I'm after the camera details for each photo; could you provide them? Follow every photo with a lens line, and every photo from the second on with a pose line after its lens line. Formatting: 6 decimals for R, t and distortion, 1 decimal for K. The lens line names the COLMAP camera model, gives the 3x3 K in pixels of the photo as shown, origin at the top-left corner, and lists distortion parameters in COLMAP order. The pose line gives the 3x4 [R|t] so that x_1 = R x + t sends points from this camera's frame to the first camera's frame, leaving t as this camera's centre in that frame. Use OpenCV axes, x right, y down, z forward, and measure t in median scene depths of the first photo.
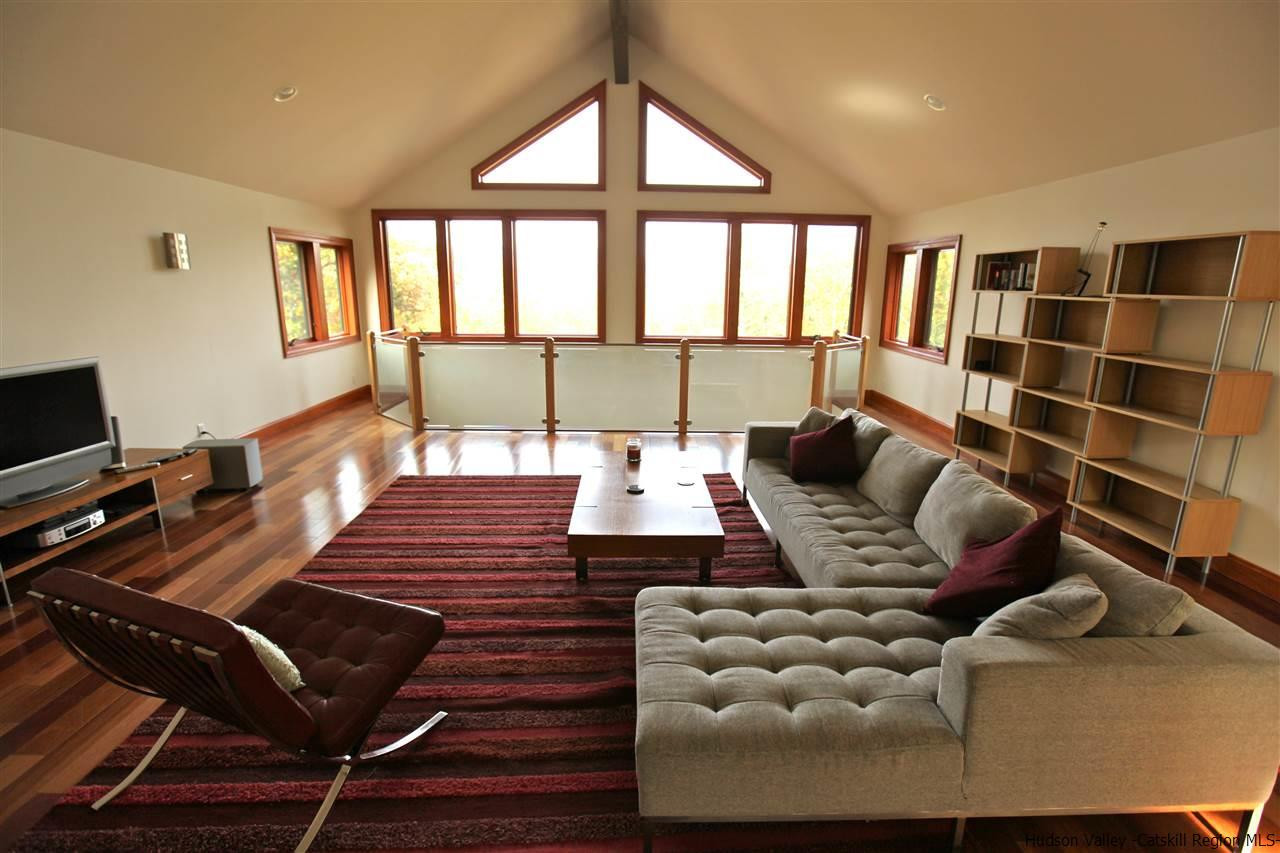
lens RADIAL K [[609.4, 0, 640.4], [0, 609.4, 428.4], [0, 0, 1]] dist [-0.038419, 0.000082]
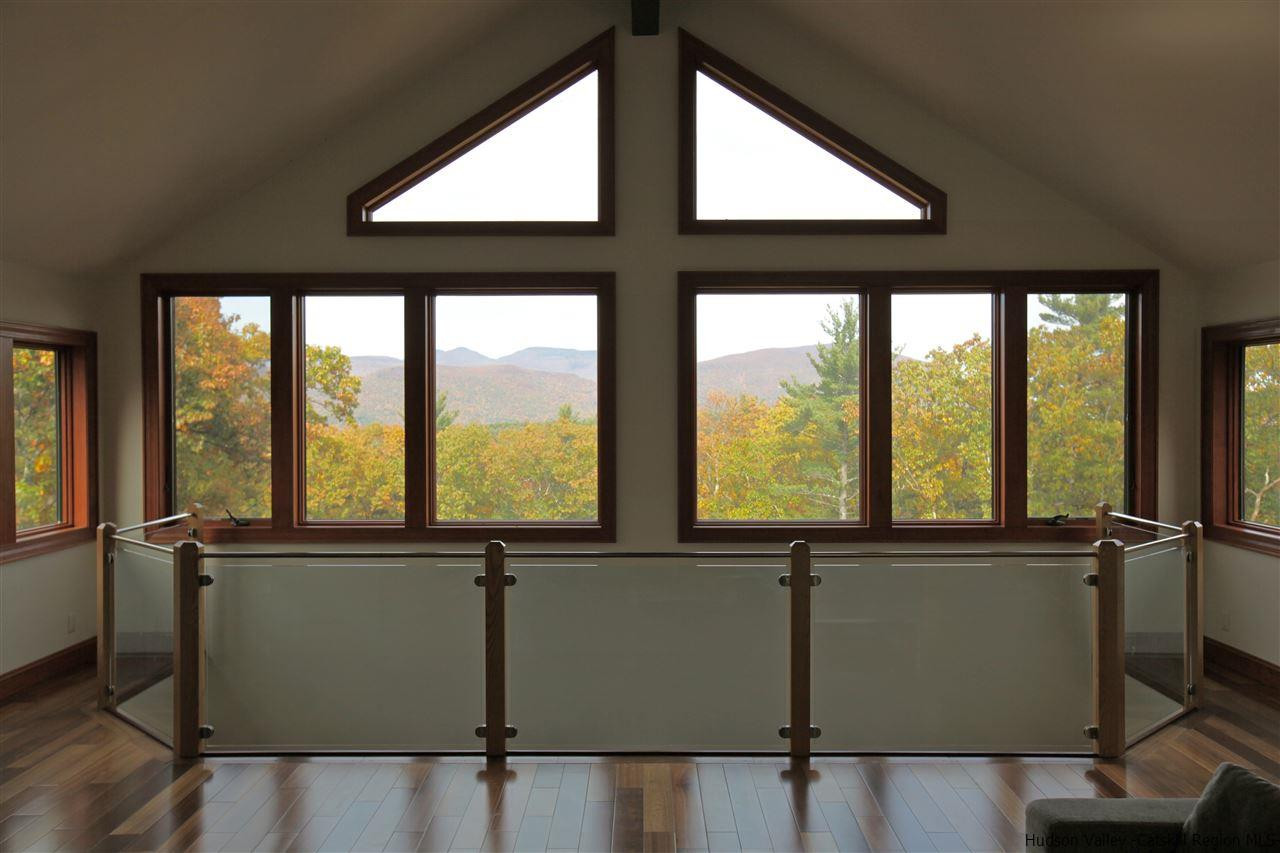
lens RADIAL K [[1106.2, 0, 640.9], [0, 1106.2, 426.2], [0, 0, 1]] dist [0.016162, 0.014289]
pose [[0.999708, -0.013171, -0.020272, -0.019477], [0.008454, 0.976084, -0.217228, -0.039773], [0.022648, 0.216993, 0.975910, 0.144976]]
